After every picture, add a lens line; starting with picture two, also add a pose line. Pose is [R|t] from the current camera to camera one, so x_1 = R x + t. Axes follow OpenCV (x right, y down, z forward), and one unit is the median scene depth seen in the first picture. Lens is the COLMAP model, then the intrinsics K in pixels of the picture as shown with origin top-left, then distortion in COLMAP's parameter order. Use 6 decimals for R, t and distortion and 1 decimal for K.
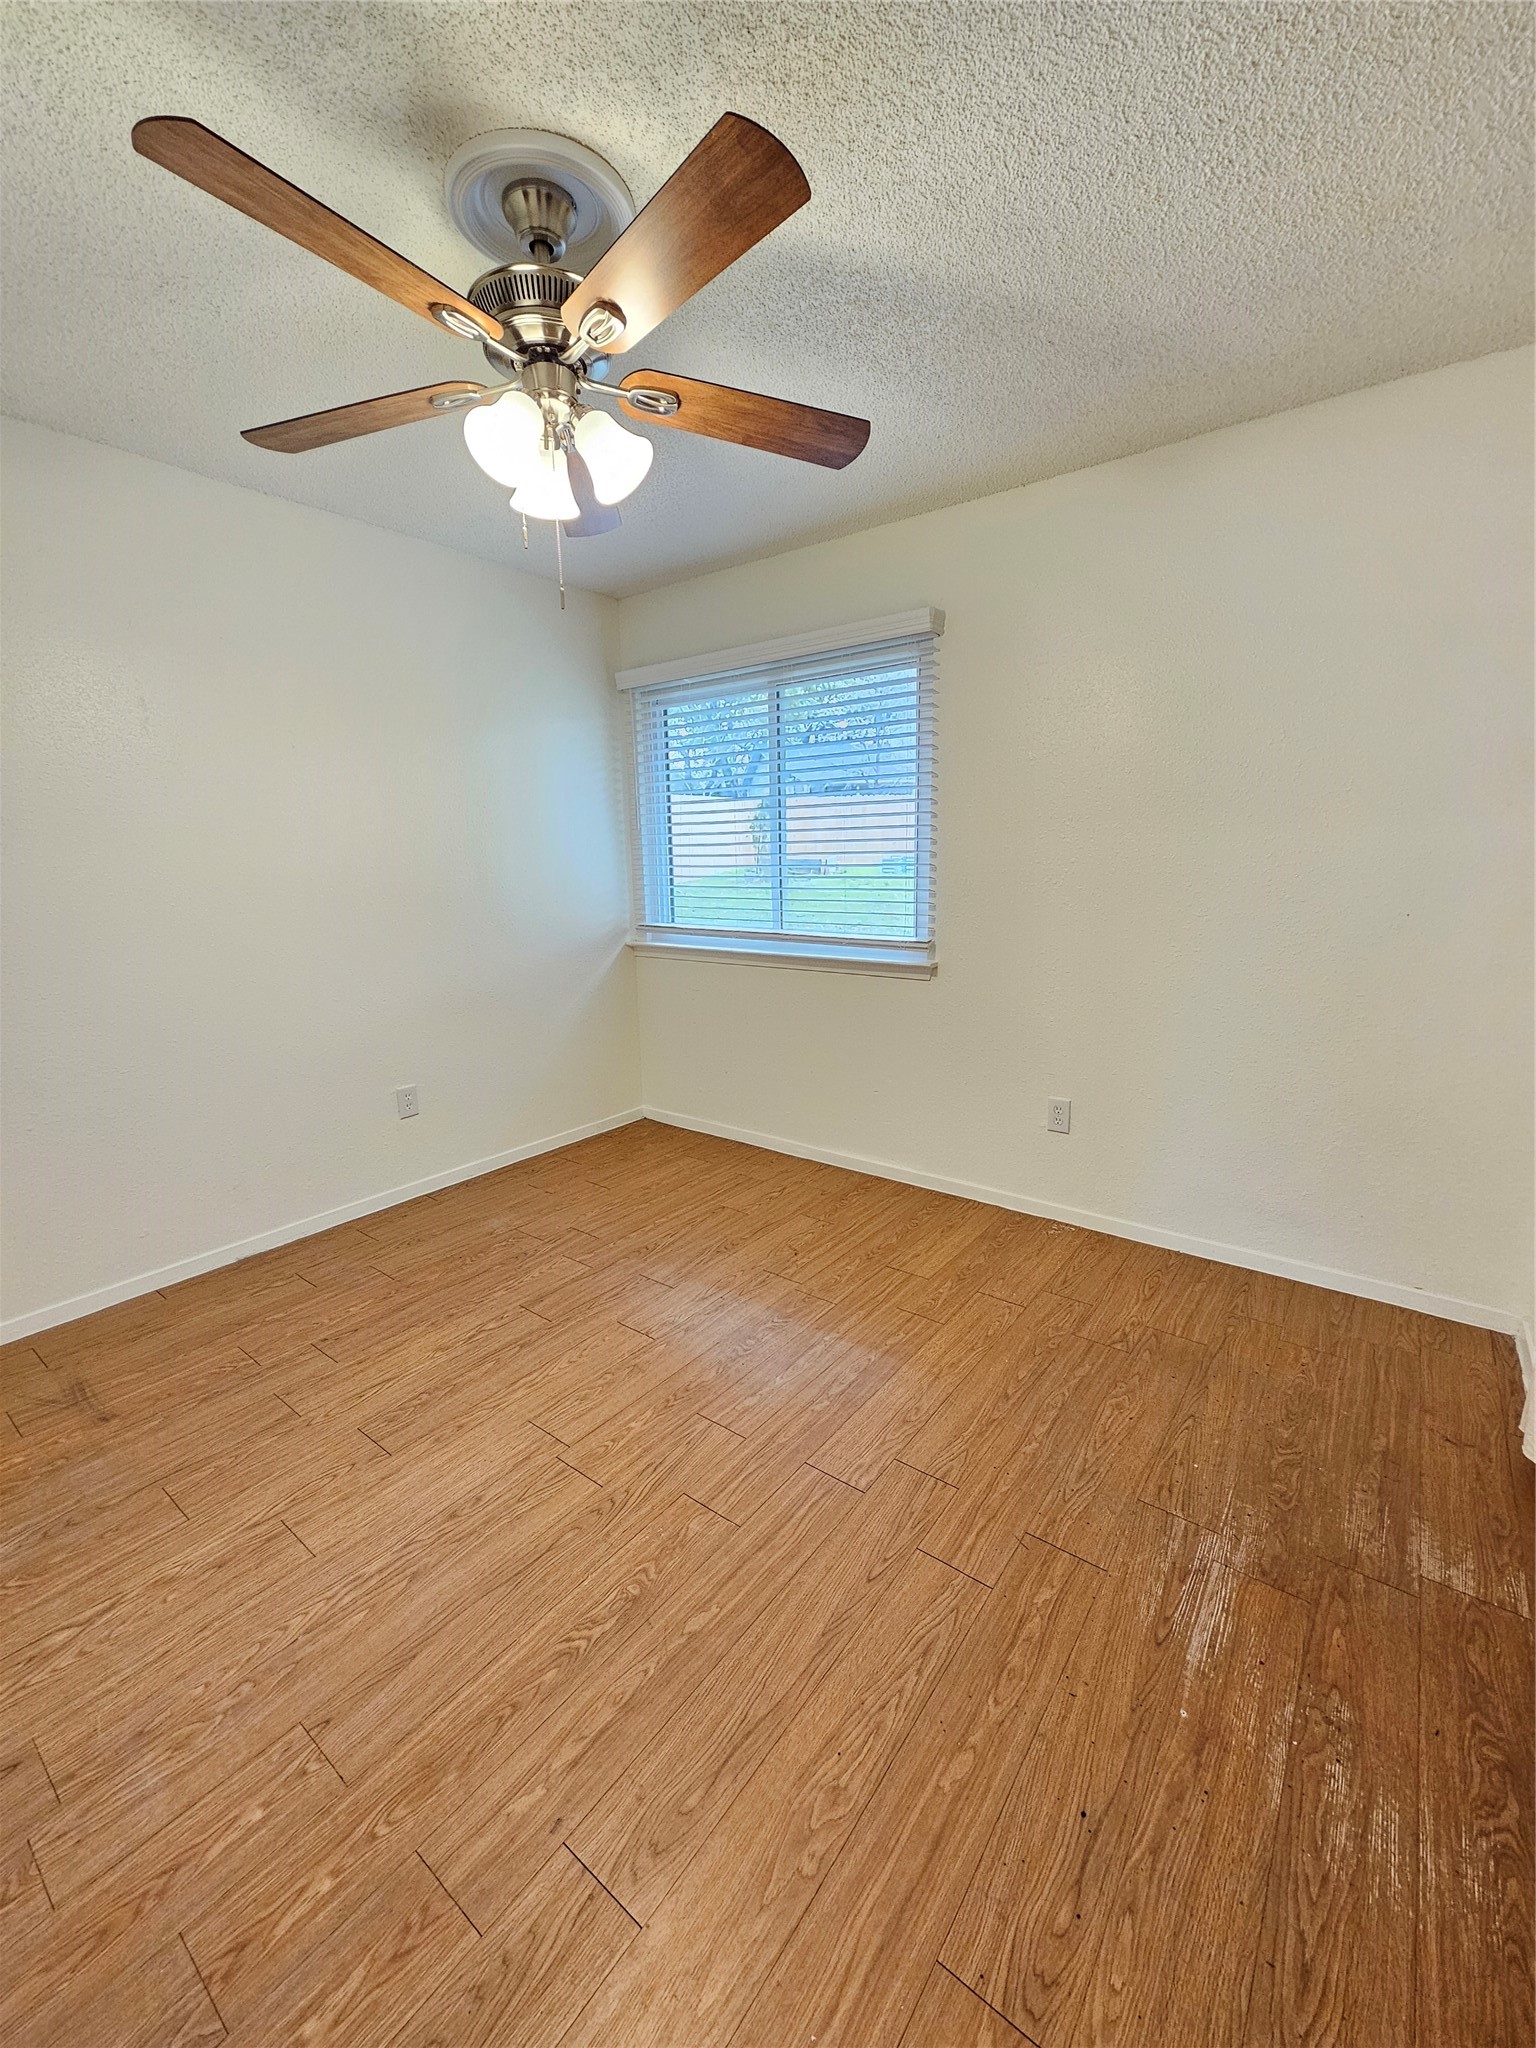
lens RADIAL K [[835.5, 0, 765.1], [0, 835.5, 1030.4], [0, 0, 1]] dist [-0.001865, 0.000644]
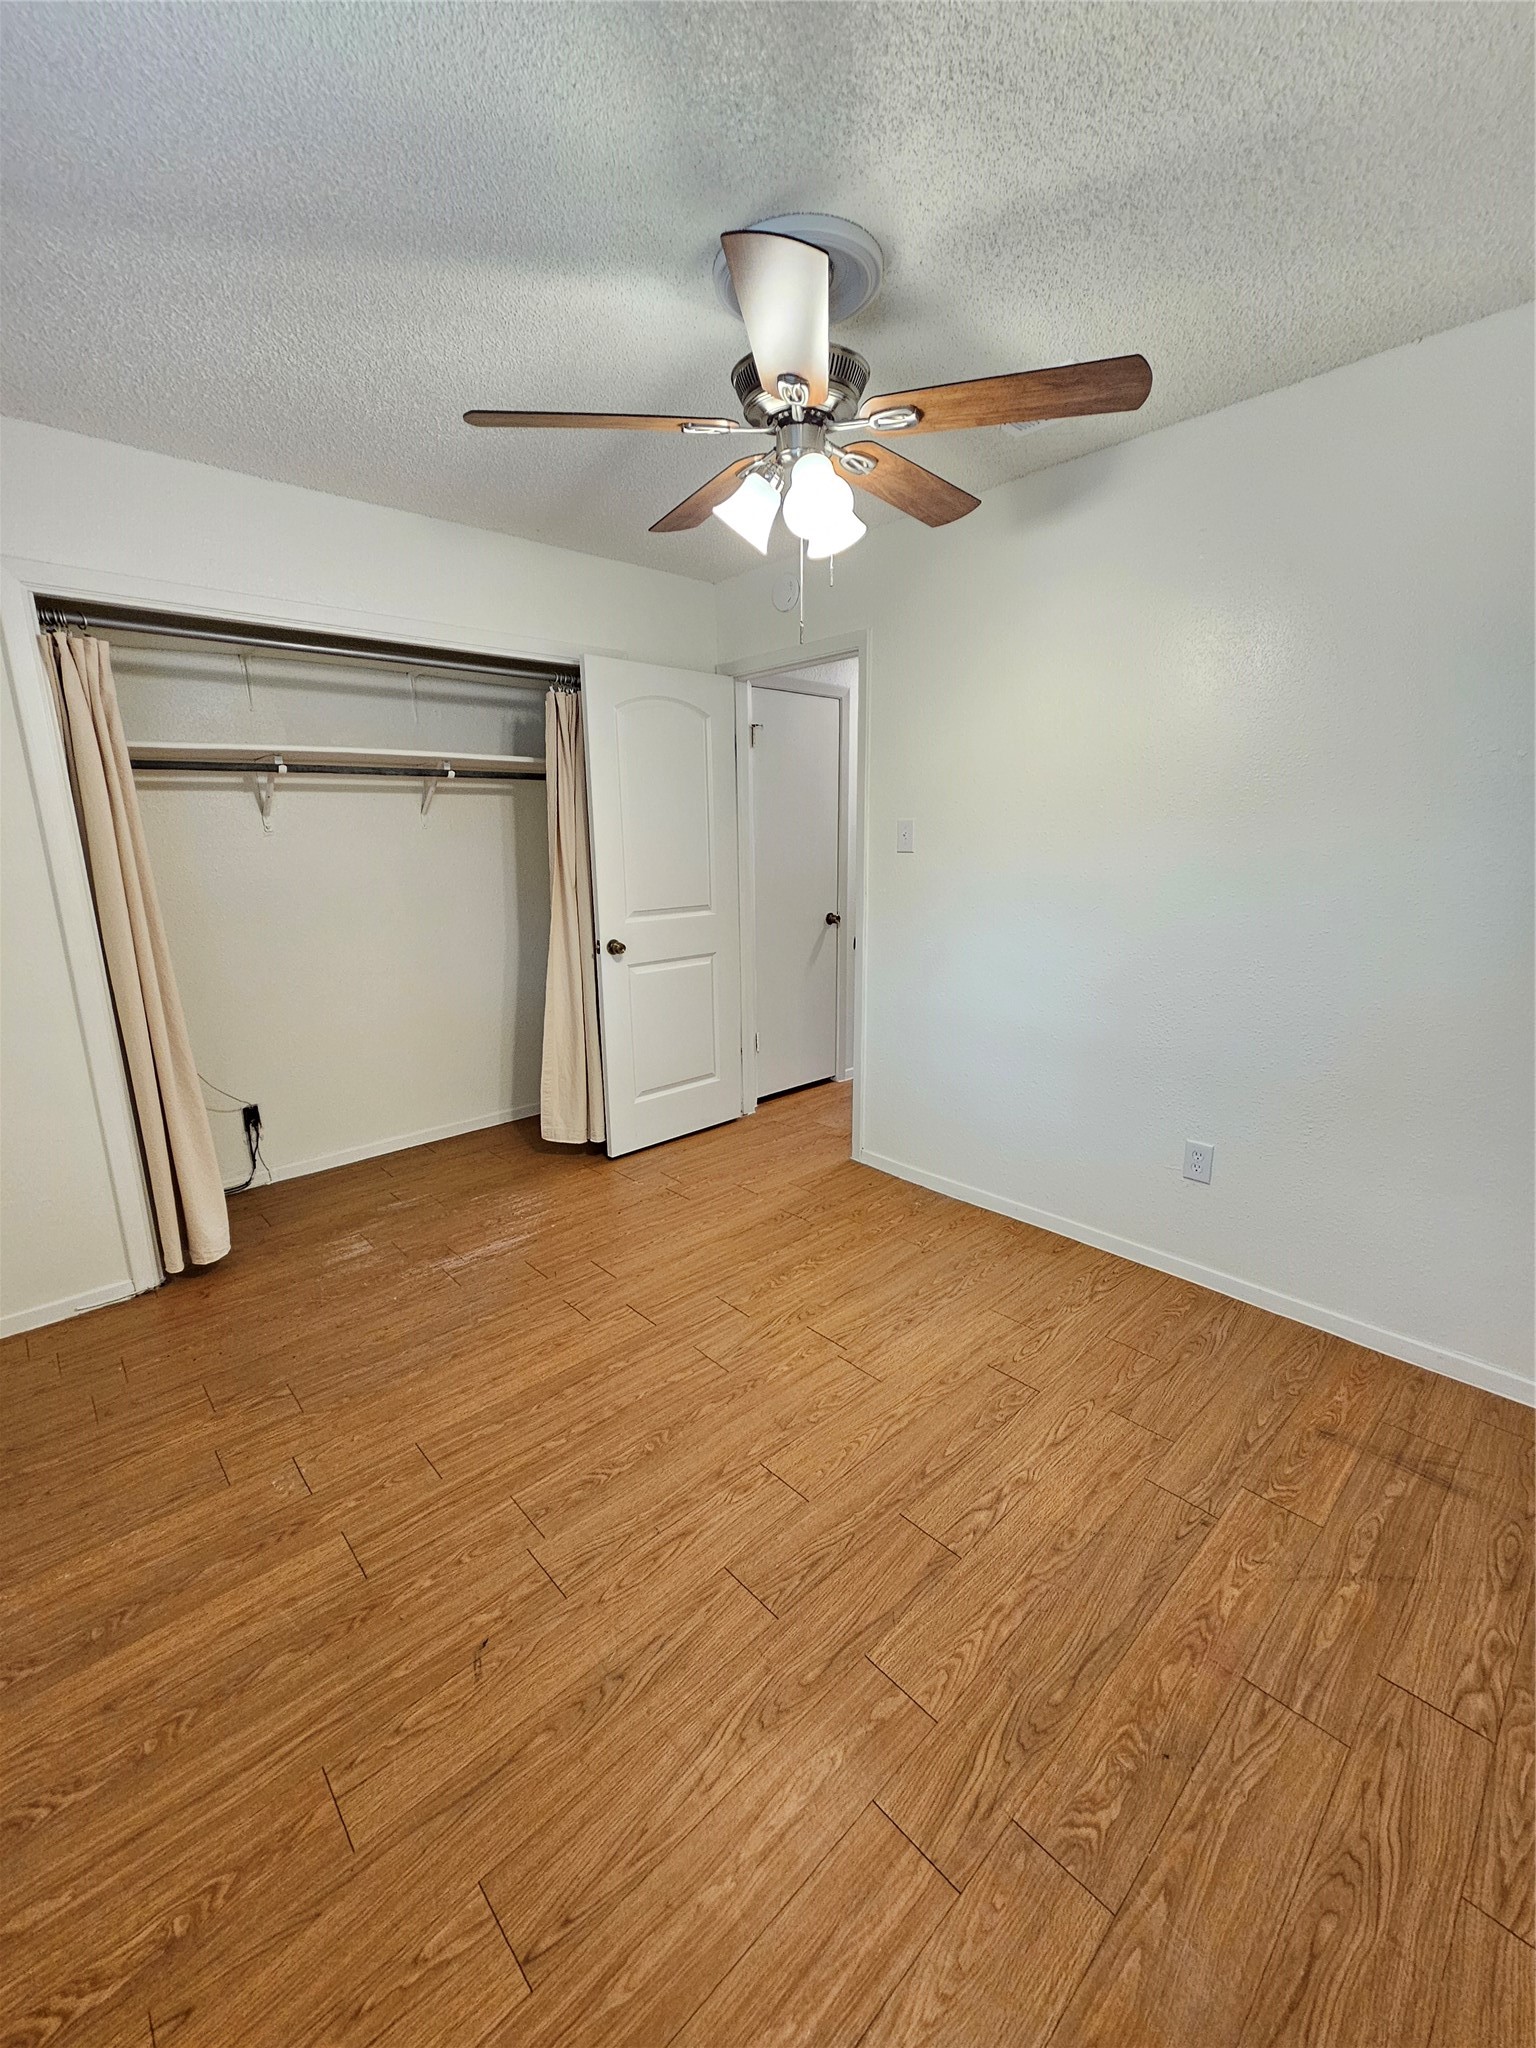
lens RADIAL K [[835.5, 0, 765.1], [0, 835.5, 1030.4], [0, 0, 1]] dist [-0.001865, 0.000644]
pose [[-0.985686, -0.010114, 0.168288, -0.322640], [0.062199, 0.905966, 0.418756, -0.424295], [-0.156698, 0.423229, -0.892369, 1.857325]]
